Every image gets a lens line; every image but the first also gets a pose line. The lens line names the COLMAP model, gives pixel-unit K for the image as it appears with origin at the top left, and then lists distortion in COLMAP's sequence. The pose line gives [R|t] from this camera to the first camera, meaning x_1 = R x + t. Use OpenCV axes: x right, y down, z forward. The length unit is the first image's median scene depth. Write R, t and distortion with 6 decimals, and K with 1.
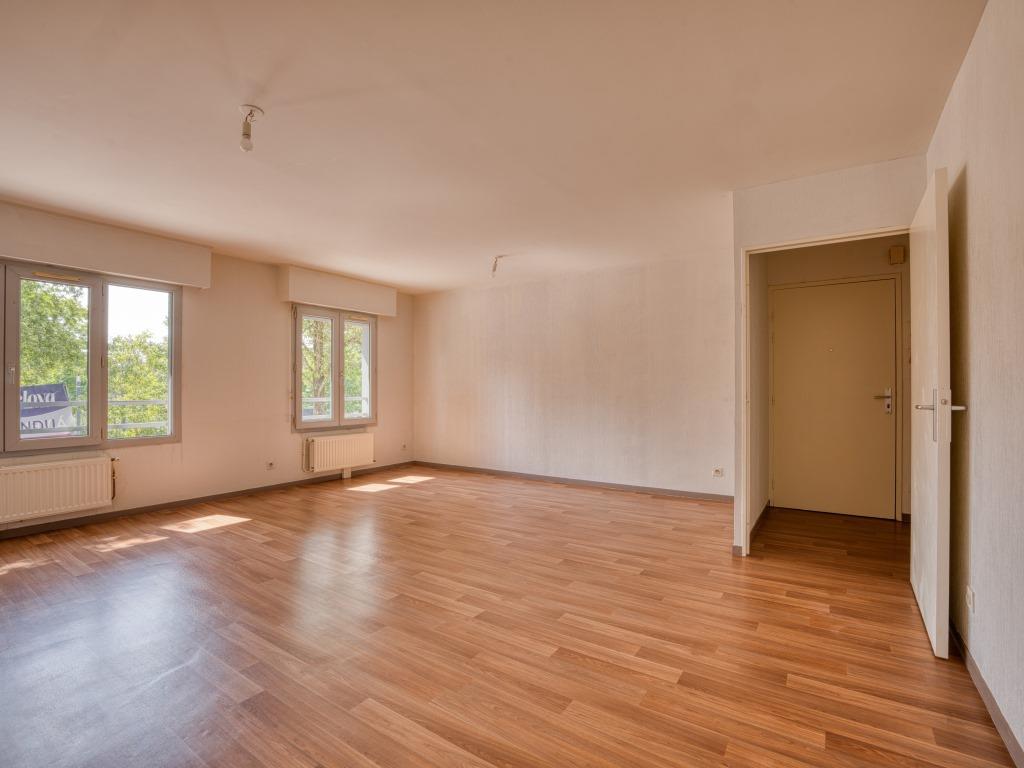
lens RADIAL K [[503.2, 0, 512.0], [0, 503.2, 384.0], [0, 0, 1]] dist [-0.030932, 0.000245]
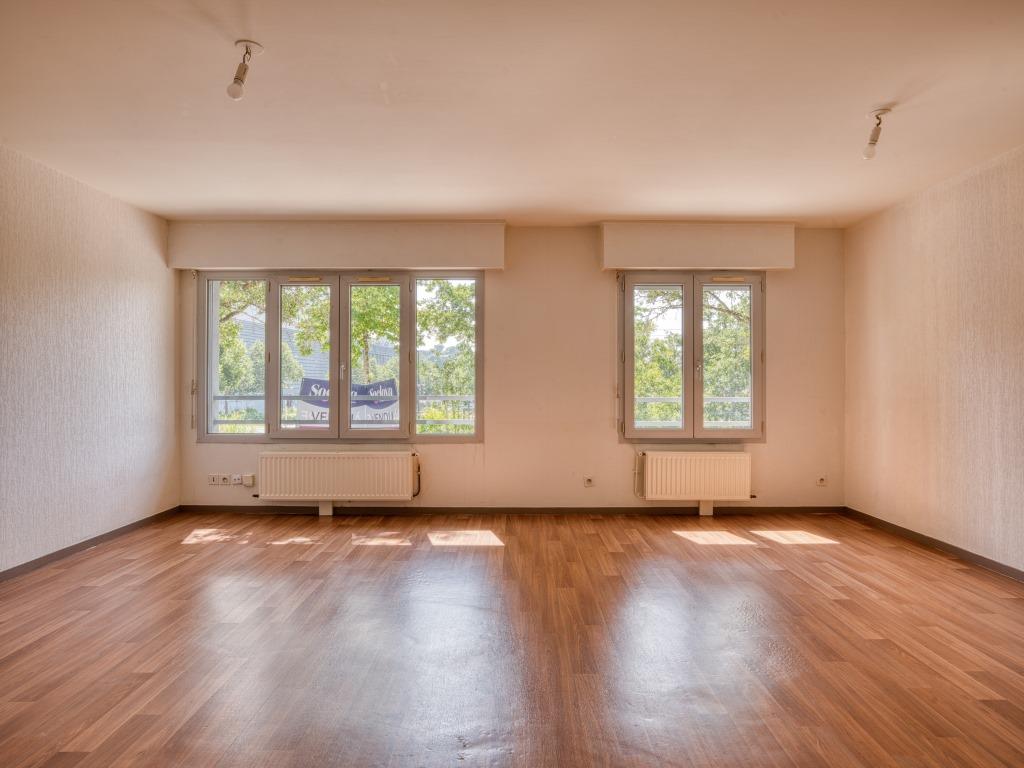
lens RADIAL K [[611.9, 0, 512.0], [0, 611.9, 384.0], [0, 0, 1]] dist [-0.044485, 0.033843]
pose [[0.546692, 0.001182, -0.837333, 0.290663], [0.004228, 0.999982, 0.004172, 0.005066], [0.837323, -0.005821, 0.546677, 0.423990]]
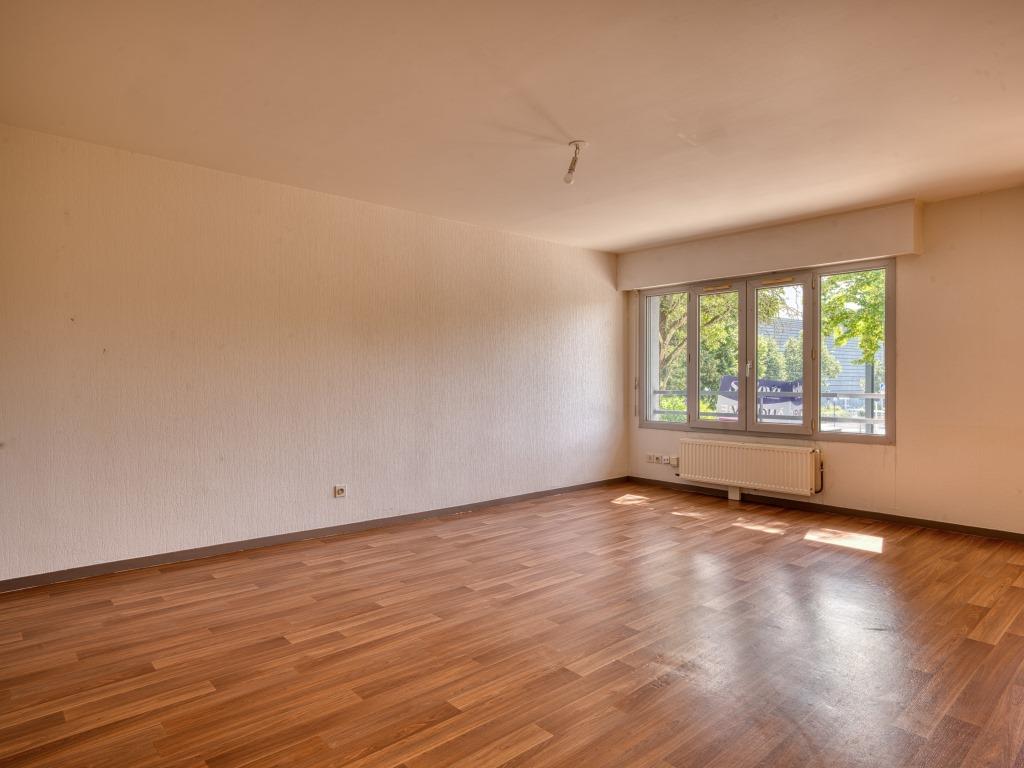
lens RADIAL K [[611.9, 0, 512.0], [0, 611.9, 384.0], [0, 0, 1]] dist [-0.044485, 0.033843]
pose [[-0.269192, 0.006395, -0.963065, 0.472226], [0.005254, 0.999973, 0.005172, 0.005912], [0.963072, -0.003668, -0.269218, 0.640500]]
